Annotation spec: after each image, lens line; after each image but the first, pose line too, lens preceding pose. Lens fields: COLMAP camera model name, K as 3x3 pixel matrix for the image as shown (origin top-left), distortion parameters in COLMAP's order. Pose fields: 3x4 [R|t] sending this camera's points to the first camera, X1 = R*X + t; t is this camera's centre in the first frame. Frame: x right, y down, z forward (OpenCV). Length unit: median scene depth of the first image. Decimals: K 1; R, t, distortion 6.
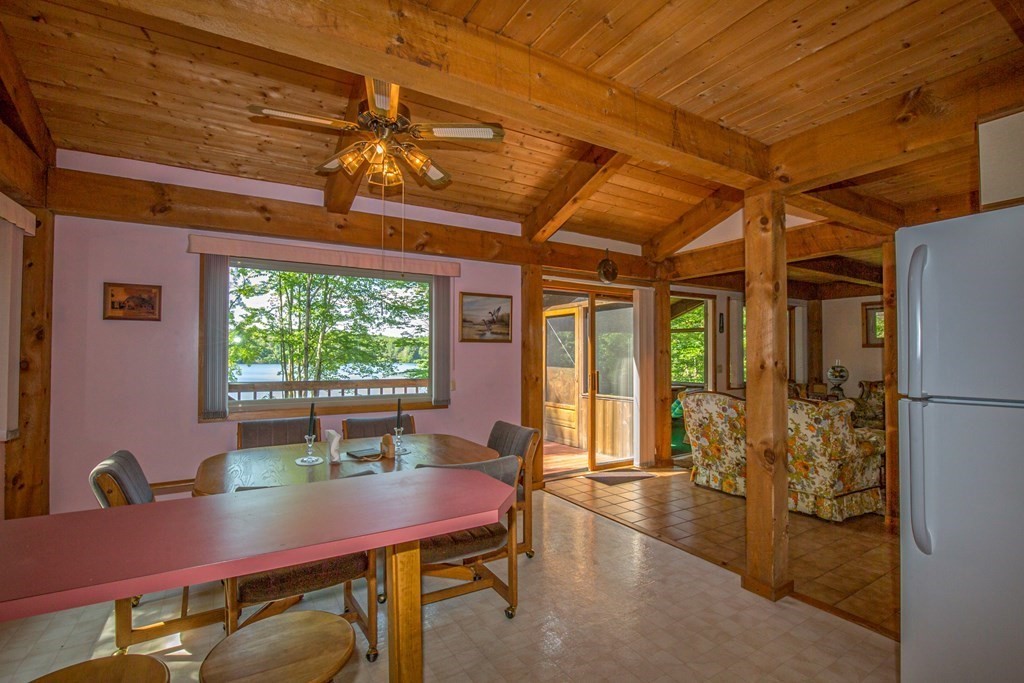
lens RADIAL K [[474.6, 0, 509.4], [0, 474.6, 344.8], [0, 0, 1]] dist [-0.029264, 0.001648]
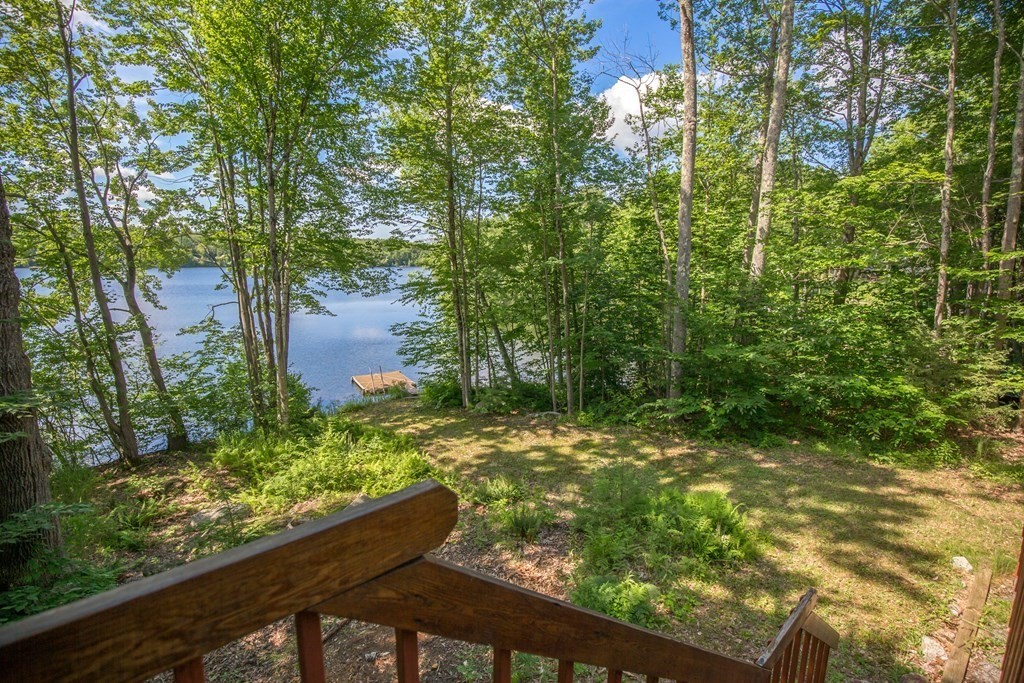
lens RADIAL K [[474.6, 0, 509.4], [0, 474.6, 344.8], [0, 0, 1]] dist [-0.029264, 0.001648]
pose [[0.987484, -0.017221, 0.156774, -0.869440], [-0.014580, 0.979797, 0.199464, -0.008607], [-0.157041, -0.199253, 0.967283, 1.212361]]
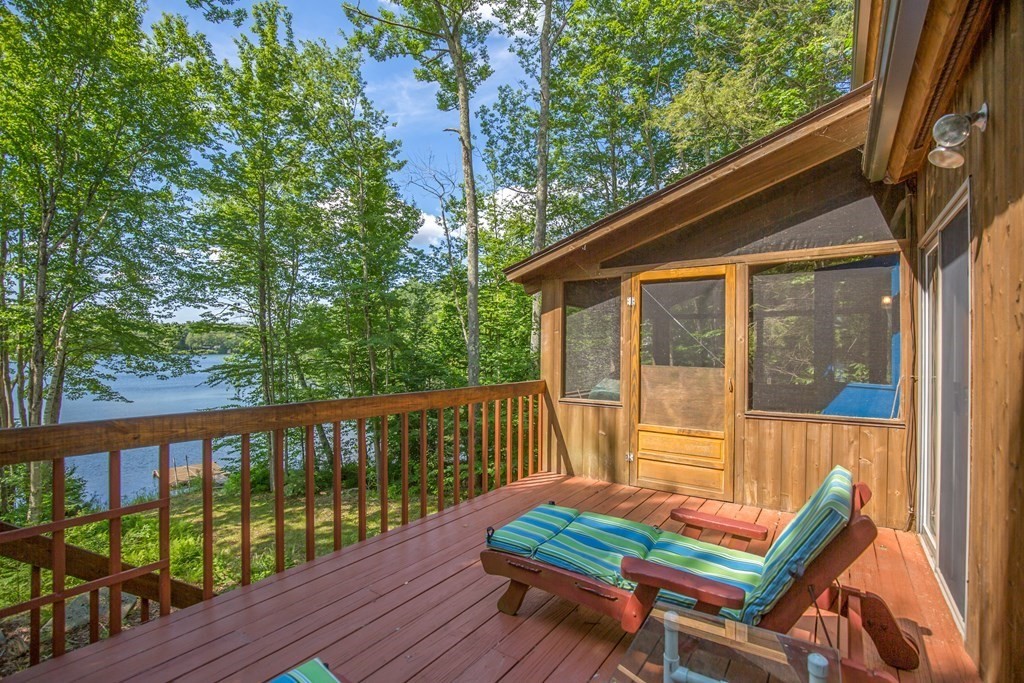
lens RADIAL K [[474.6, 0, 509.4], [0, 474.6, 344.8], [0, 0, 1]] dist [-0.029264, 0.001648]
pose [[0.911159, 0.008585, 0.411965, -0.493778], [-0.015709, 0.999780, 0.013910, 0.023213], [-0.411755, -0.019146, 0.911093, 0.818454]]
